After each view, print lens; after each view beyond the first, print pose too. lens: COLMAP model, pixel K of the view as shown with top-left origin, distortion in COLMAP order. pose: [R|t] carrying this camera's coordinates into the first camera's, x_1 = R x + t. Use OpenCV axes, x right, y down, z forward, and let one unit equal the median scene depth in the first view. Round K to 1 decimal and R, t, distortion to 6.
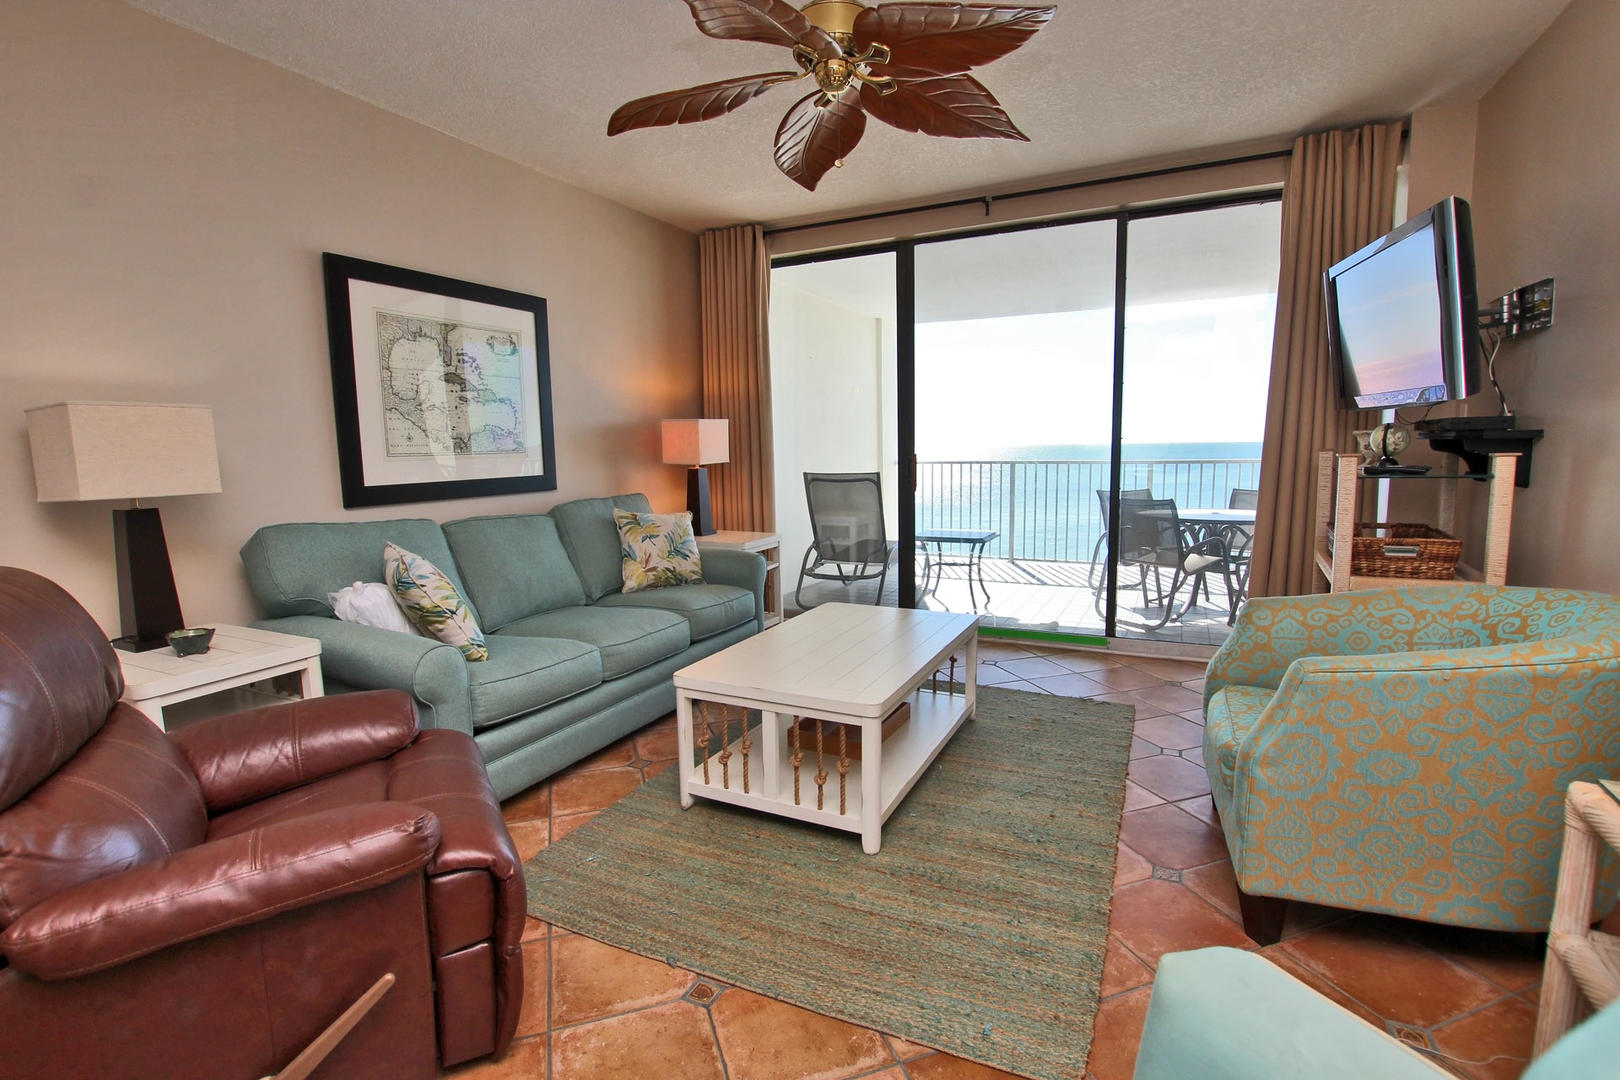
lens RADIAL K [[747.6, 0, 812.5], [0, 747.6, 540.7], [0, 0, 1]] dist [-0.024071, -0.000441]
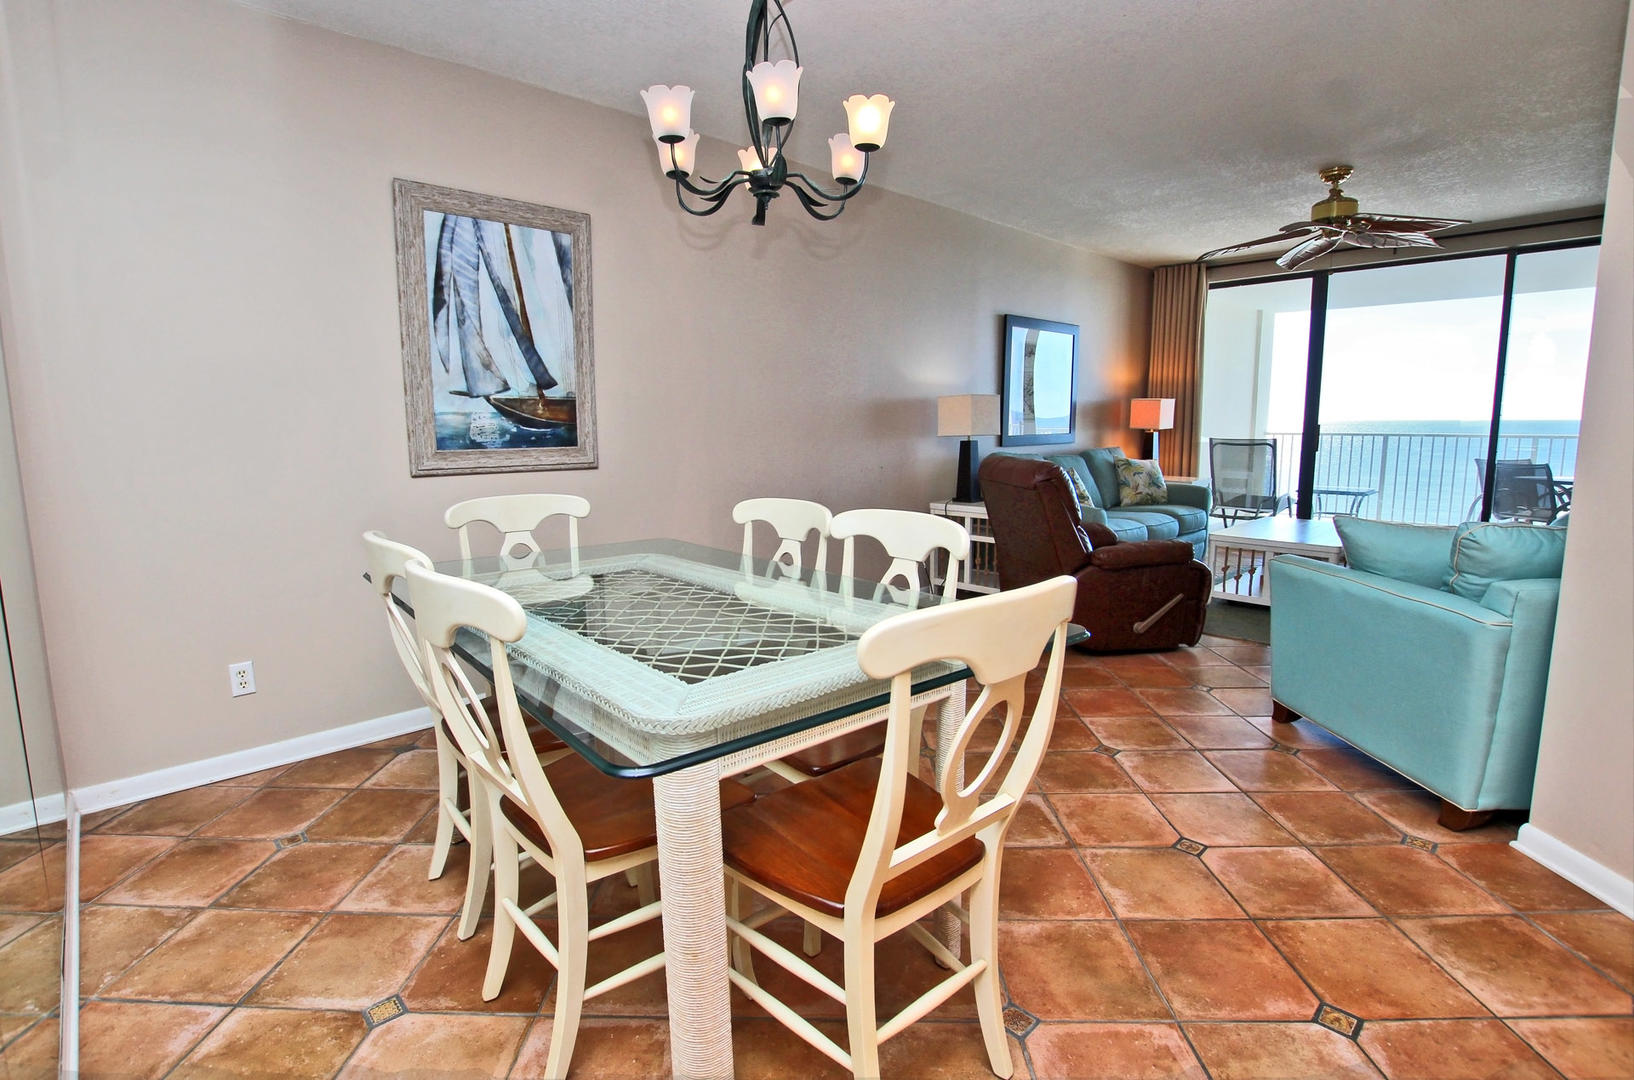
lens RADIAL K [[761.2, 0, 815.4], [0, 761.2, 524.6], [0, 0, 1]] dist [-0.025253, -0.000729]
pose [[0.937528, 0.058968, -0.342876, -0.244164], [-0.053958, 0.998251, 0.024140, 0.083431], [0.343700, -0.004131, 0.939071, -0.615793]]
